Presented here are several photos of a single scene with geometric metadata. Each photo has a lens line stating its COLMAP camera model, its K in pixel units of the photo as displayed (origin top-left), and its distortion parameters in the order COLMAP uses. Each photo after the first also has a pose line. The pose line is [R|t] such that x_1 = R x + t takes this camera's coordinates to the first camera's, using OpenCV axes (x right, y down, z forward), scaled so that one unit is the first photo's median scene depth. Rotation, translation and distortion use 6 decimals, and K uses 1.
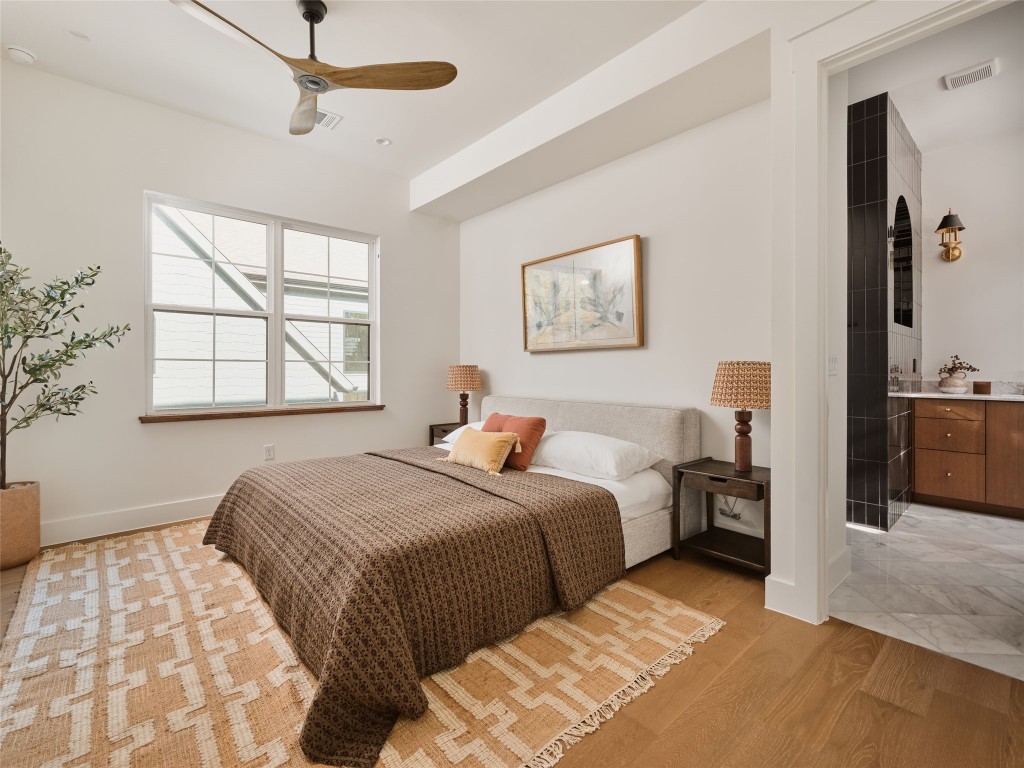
lens RADIAL K [[462.8, 0, 512.7], [0, 462.8, 376.7], [0, 0, 1]] dist [0.000677, 0.000681]
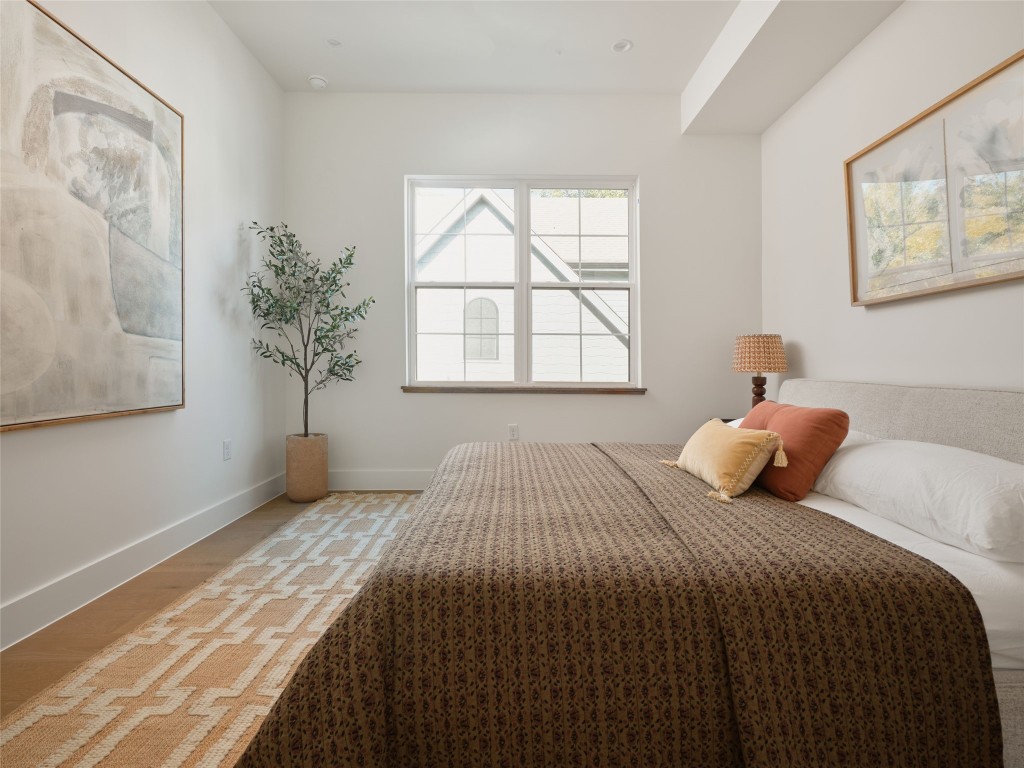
lens RADIAL K [[497.7, 0, 513.4], [0, 497.7, 363.0], [0, 0, 1]] dist [0.003831, -0.002337]
pose [[0.752637, 0.001651, -0.658434, 0.179550], [-0.012949, 0.999841, -0.012295, 0.050279], [0.658309, 0.017779, 0.752538, 0.338189]]
